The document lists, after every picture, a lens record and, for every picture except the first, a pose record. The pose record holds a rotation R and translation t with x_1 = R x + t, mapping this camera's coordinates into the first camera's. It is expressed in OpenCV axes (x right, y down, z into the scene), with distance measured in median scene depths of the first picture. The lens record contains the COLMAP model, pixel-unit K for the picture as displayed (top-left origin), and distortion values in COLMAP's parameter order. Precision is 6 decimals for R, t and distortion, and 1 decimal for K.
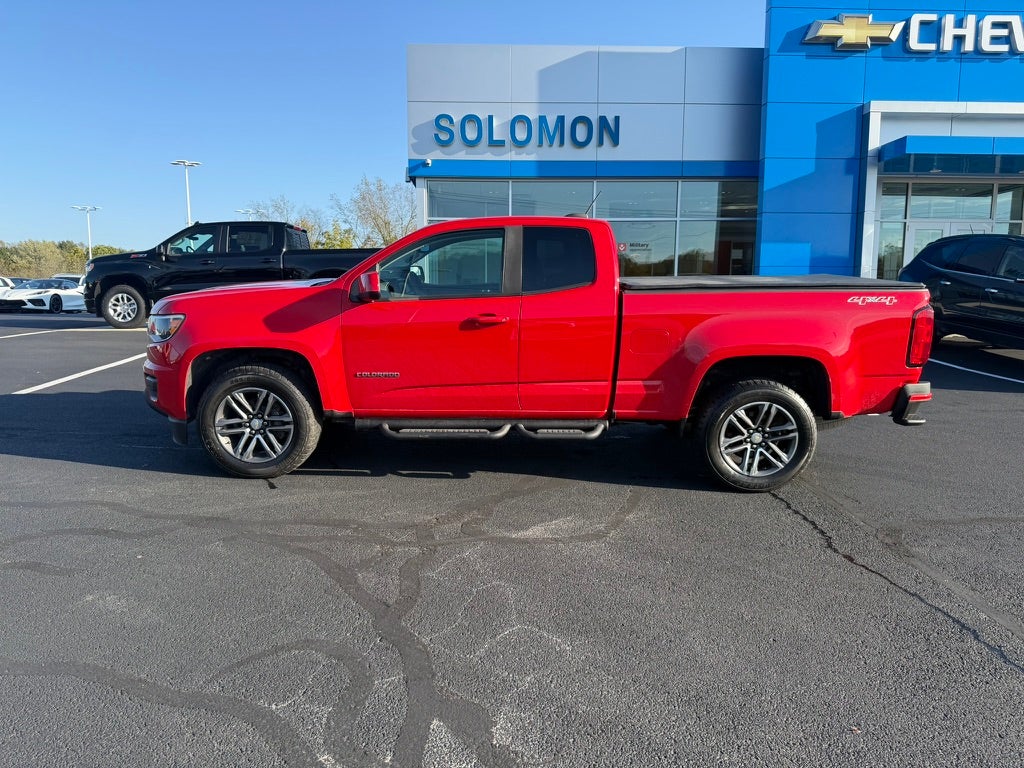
lens RADIAL K [[725.0, 0, 509.2], [0, 725.0, 390.6], [0, 0, 1]] dist [0.016698, -0.025886]
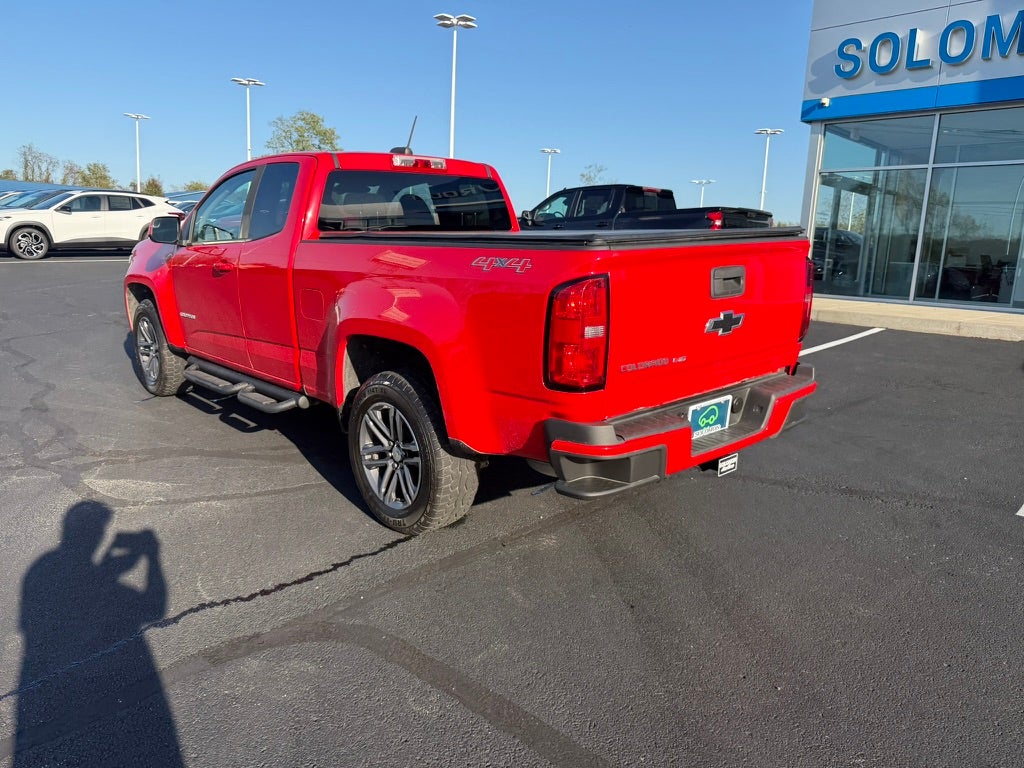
lens RADIAL K [[725.0, 0, 497.6], [0, 725.0, 379.3], [0, 0, 1]] dist [0.016698, -0.025886]
pose [[0.683924, 0.149016, -0.714172, 0.282721], [-0.129987, 0.988144, 0.081700, -0.024286], [0.717880, 0.036957, 0.695186, 0.181386]]
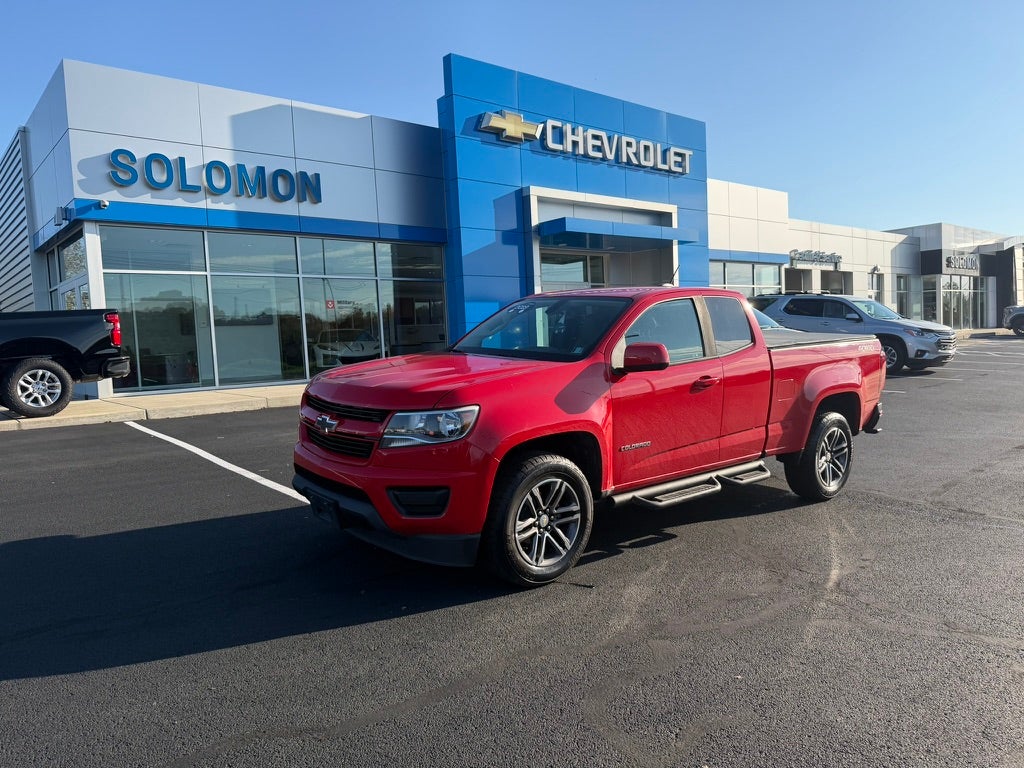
lens RADIAL K [[725.0, 0, 508.5], [0, 725.0, 389.3], [0, 0, 1]] dist [0.016698, -0.025886]
pose [[0.789240, -0.072715, 0.609764, -0.278705], [0.117378, 0.992520, -0.033567, -0.026396], [-0.602762, 0.098065, 0.791872, 0.099633]]
